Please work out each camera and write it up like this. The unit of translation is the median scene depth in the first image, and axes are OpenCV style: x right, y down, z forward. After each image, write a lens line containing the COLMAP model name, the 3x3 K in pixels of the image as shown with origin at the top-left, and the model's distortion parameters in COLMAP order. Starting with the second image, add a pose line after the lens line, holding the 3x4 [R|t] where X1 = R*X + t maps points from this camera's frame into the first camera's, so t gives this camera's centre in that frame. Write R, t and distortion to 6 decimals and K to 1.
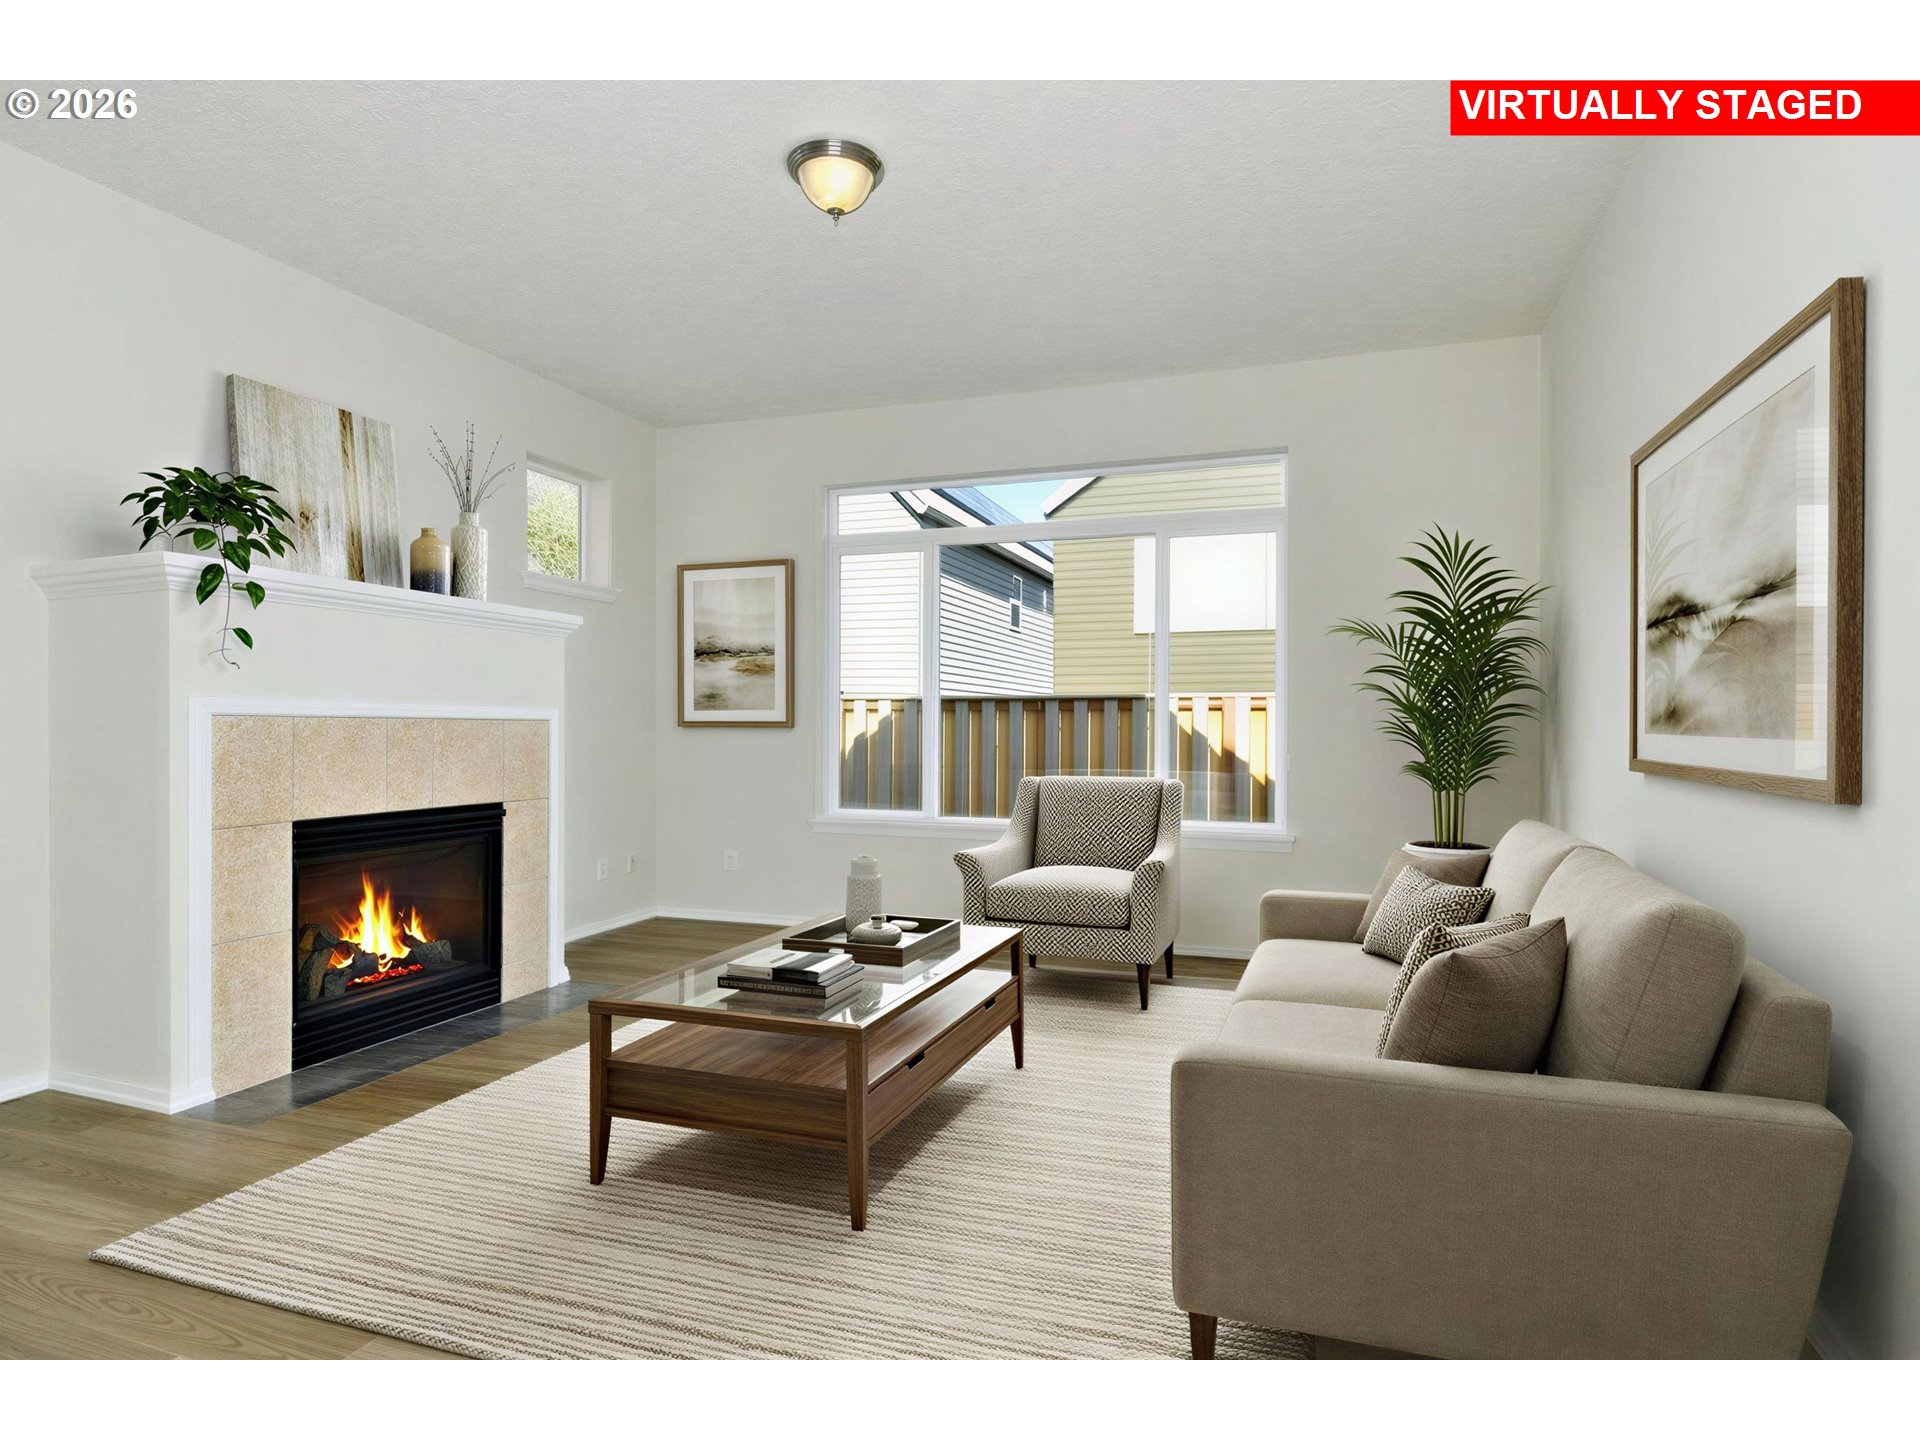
lens RADIAL K [[1024.3, 0, 960.0], [0, 1024.3, 728.8], [0, 0, 1]] dist [0.045029, -0.048360]
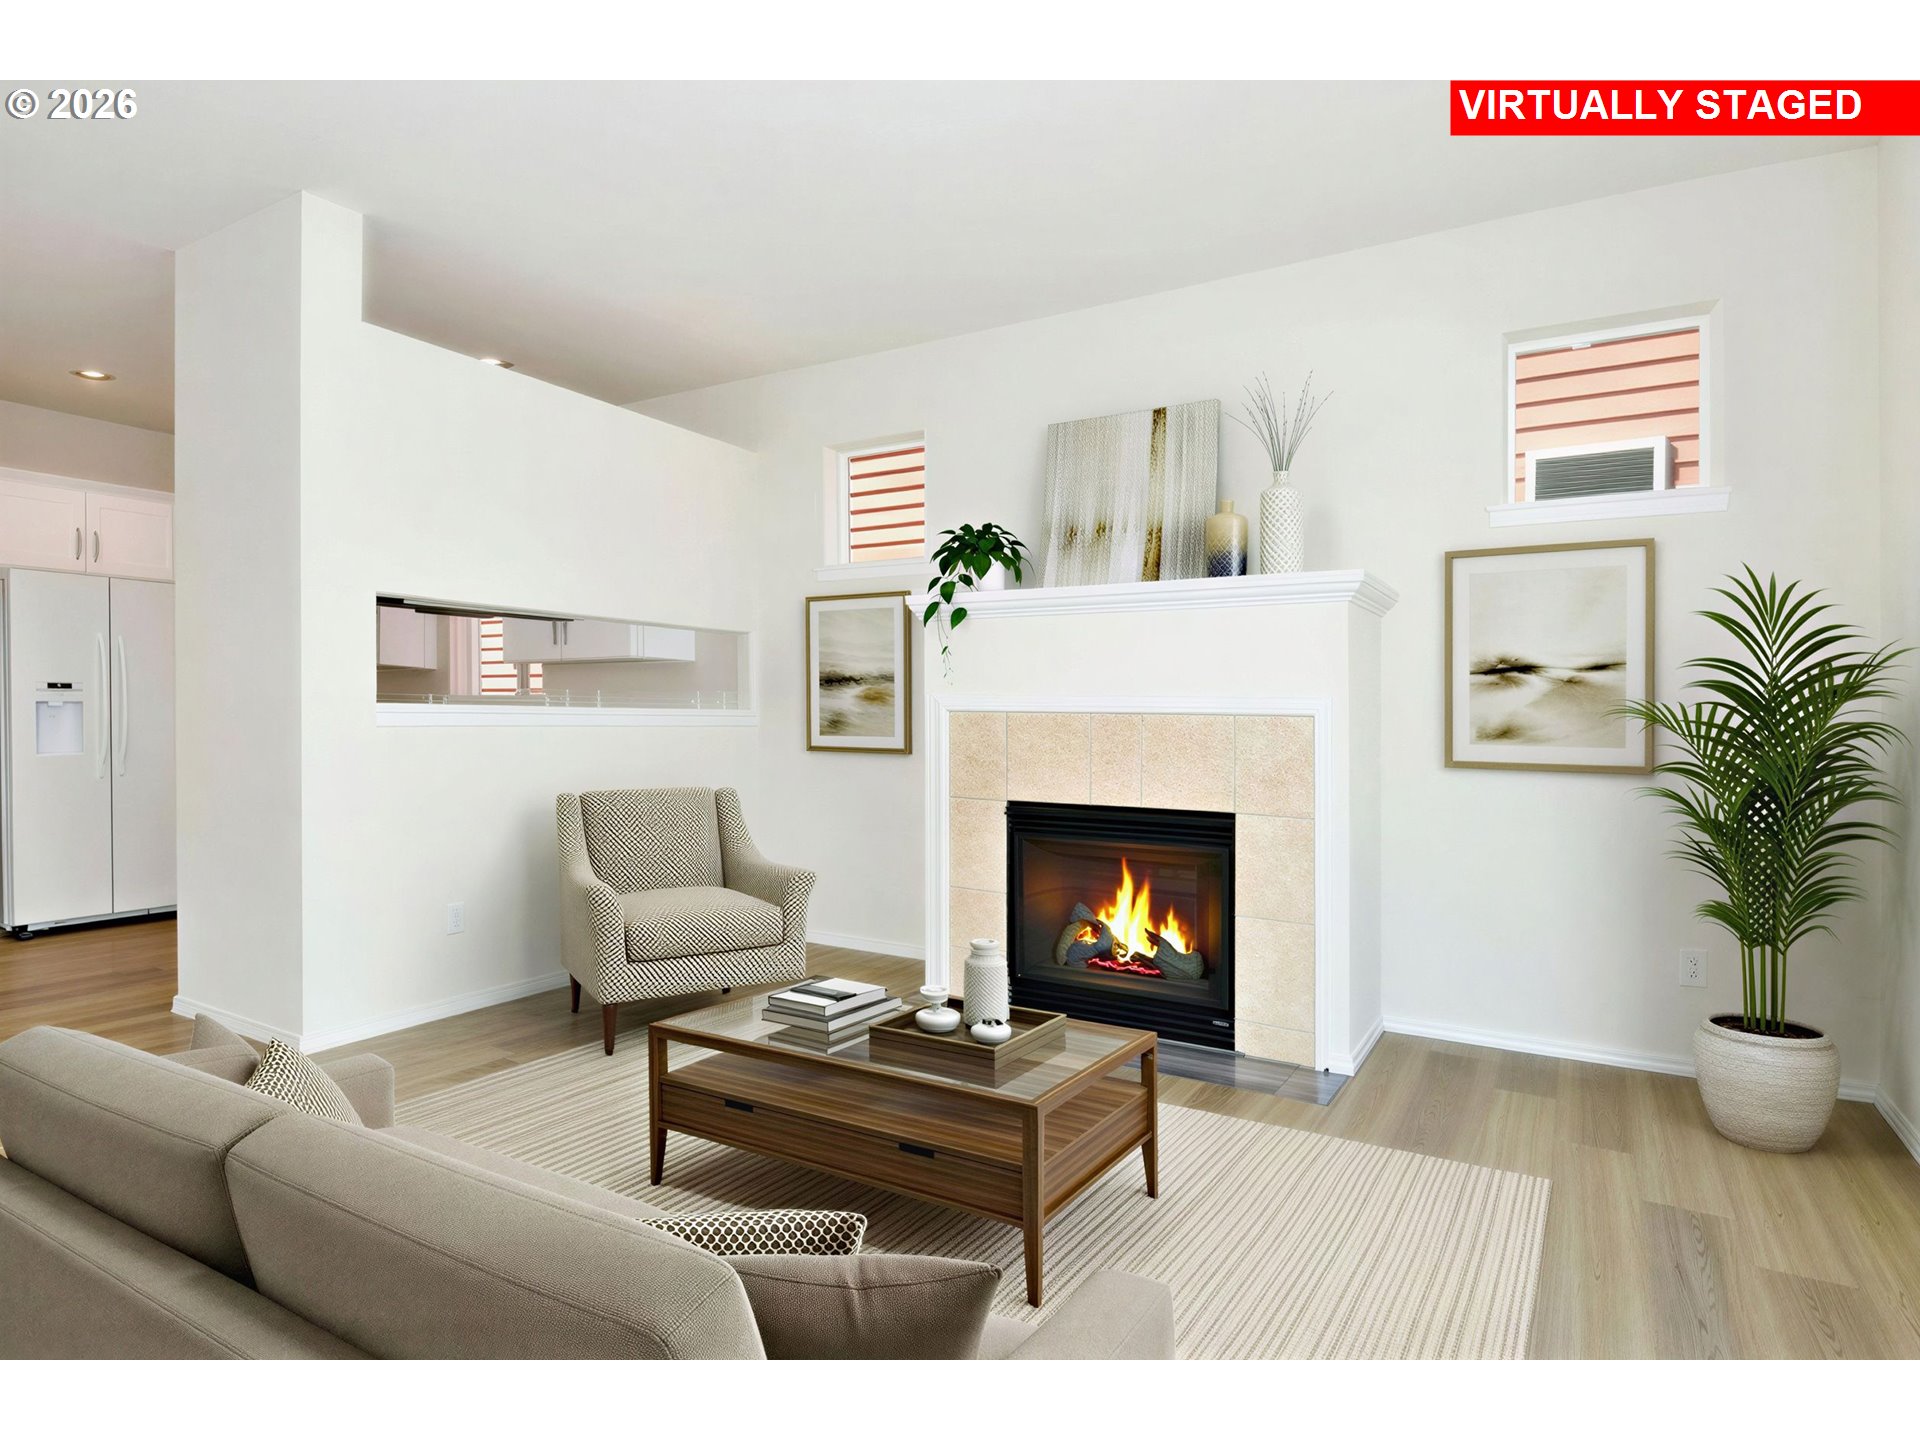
lens RADIAL K [[1048.7, 0, 968.2], [0, 1048.7, 727.9], [0, 0, 1]] dist [0.045745, -0.043114]
pose [[-0.193787, 0.008234, -0.981009, 0.466302], [-0.010359, 0.999892, 0.010439, -0.004627], [0.980989, 0.012185, -0.193681, 1.005683]]
